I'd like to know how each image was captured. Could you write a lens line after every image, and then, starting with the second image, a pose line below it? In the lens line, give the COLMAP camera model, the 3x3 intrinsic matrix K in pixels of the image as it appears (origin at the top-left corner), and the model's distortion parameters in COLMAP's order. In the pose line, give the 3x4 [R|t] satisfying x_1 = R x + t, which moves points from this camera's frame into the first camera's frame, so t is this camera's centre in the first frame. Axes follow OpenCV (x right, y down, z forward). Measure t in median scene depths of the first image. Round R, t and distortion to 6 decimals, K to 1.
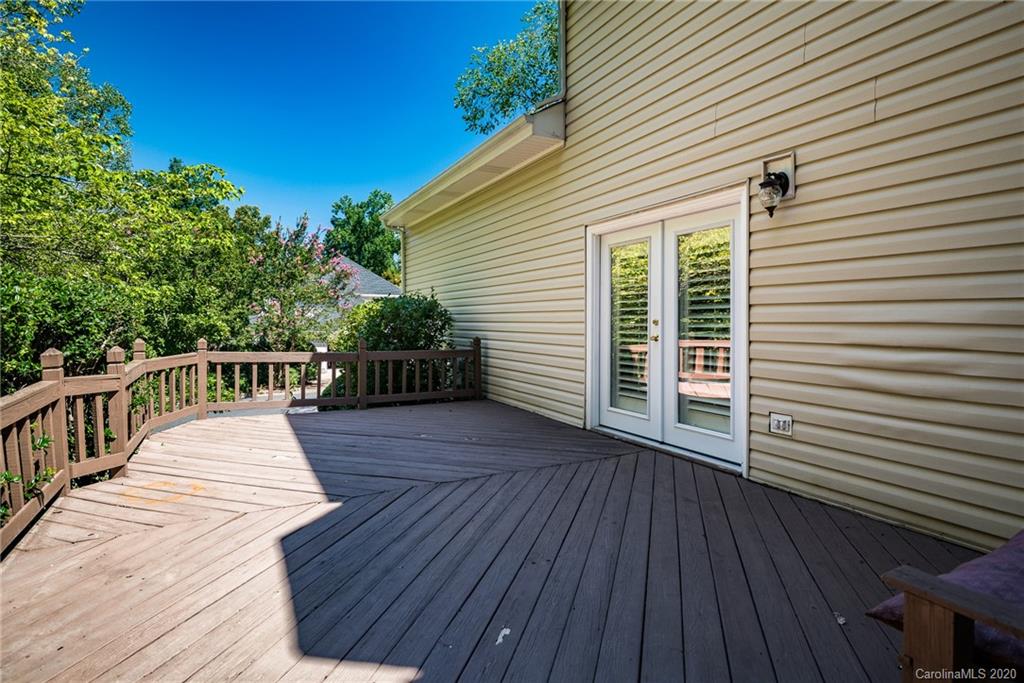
lens RADIAL K [[514.5, 0, 512.8], [0, 514.5, 327.9], [0, 0, 1]] dist [0.013430, -0.029646]
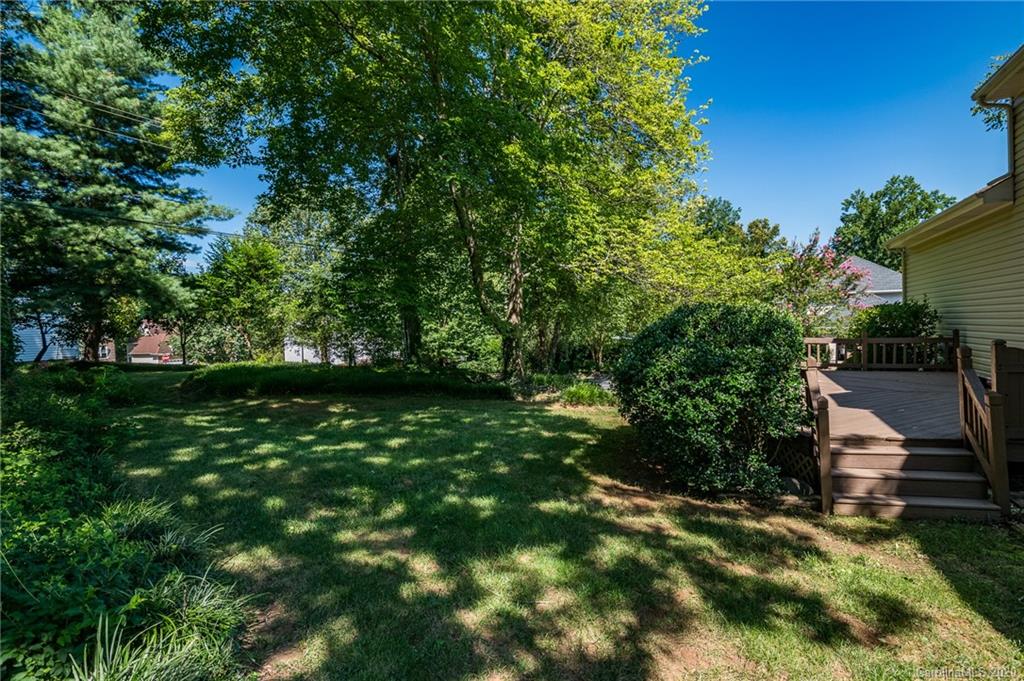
lens RADIAL K [[498.0, 0, 512.0], [0, 498.0, 340.5], [0, 0, 1]] dist [0.000728, -0.000260]
pose [[0.604022, 0.003805, -0.796958, 0.085057], [0.020266, 0.999592, 0.020132, -0.001004], [0.796710, -0.028311, 0.603699, -0.248319]]
